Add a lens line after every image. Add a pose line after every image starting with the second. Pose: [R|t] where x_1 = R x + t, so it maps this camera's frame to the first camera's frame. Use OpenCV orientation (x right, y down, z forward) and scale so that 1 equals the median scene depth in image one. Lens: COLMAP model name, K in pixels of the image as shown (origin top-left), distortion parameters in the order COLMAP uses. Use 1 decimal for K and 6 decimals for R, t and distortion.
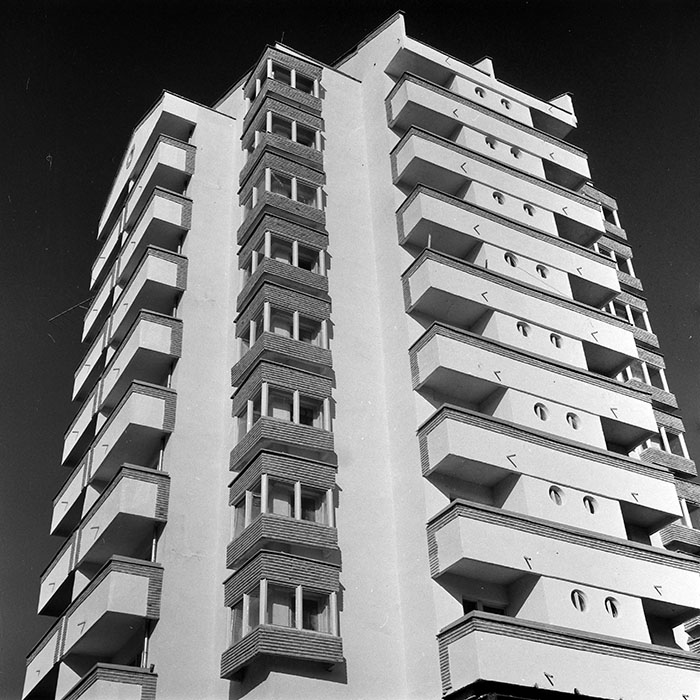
lens RADIAL K [[954.5, 0, 349.2], [0, 954.5, 352.2], [0, 0, 1]] dist [-0.001236, 0.030435]
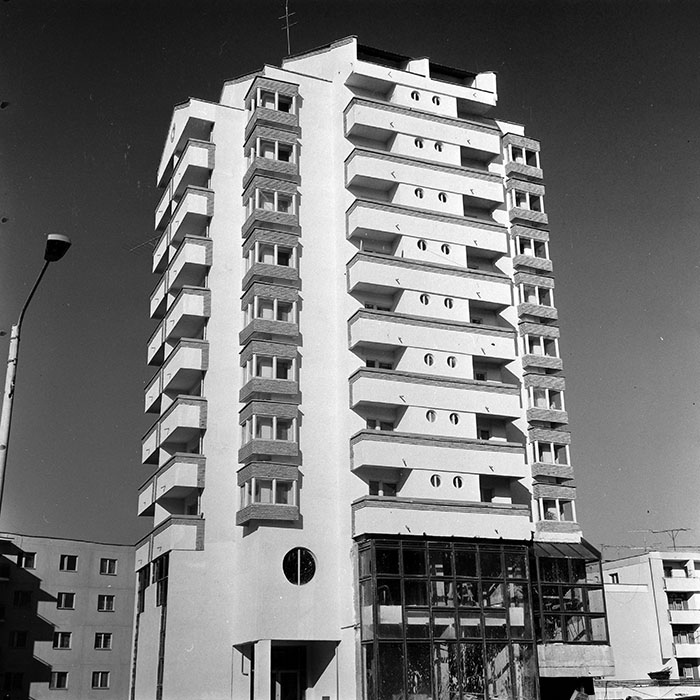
lens RADIAL K [[965.7, 0, 349.7], [0, 965.7, 346.8], [0, 0, 1]] dist [0.016712, -0.040878]
pose [[0.992972, -0.020459, -0.116565, 0.240294], [0.053107, 0.957238, 0.284385, -0.397351], [0.105762, -0.288577, 0.951597, -0.512362]]
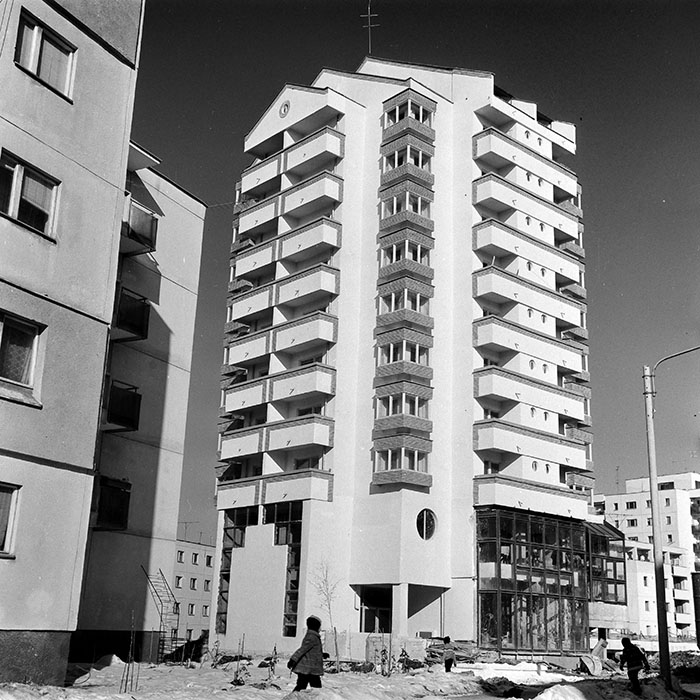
lens RADIAL K [[954.5, 0, 349.2], [0, 954.5, 352.2], [0, 0, 1]] dist [-0.001236, 0.030435]
pose [[0.972437, 0.133215, 0.191365, -0.493756], [-0.190657, 0.926752, 0.323699, -0.479849], [-0.134226, -0.351262, 0.926606, -0.678551]]
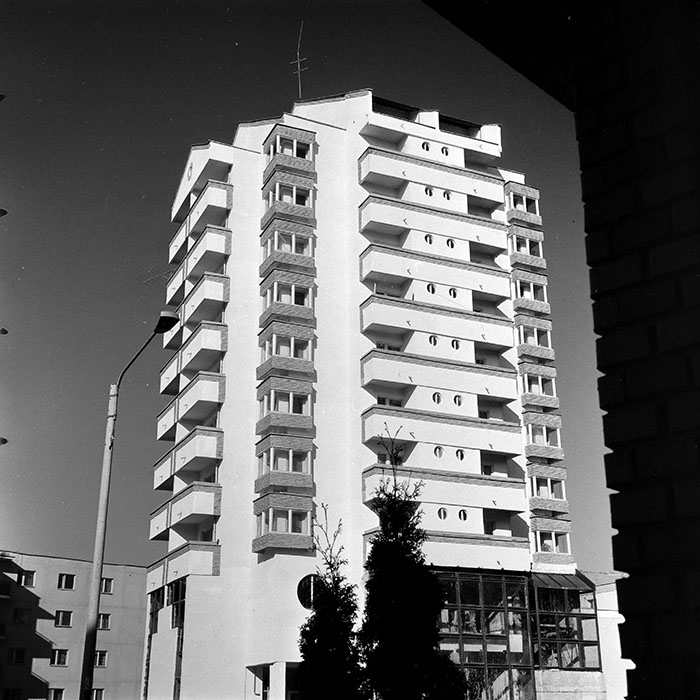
lens RADIAL K [[965.7, 0, 349.7], [0, 965.7, 346.8], [0, 0, 1]] dist [0.016712, -0.040878]
pose [[0.996115, 0.000573, -0.088056, 0.184014], [0.023241, 0.962811, 0.269174, -0.457495], [0.084936, -0.270175, 0.959058, -0.590678]]
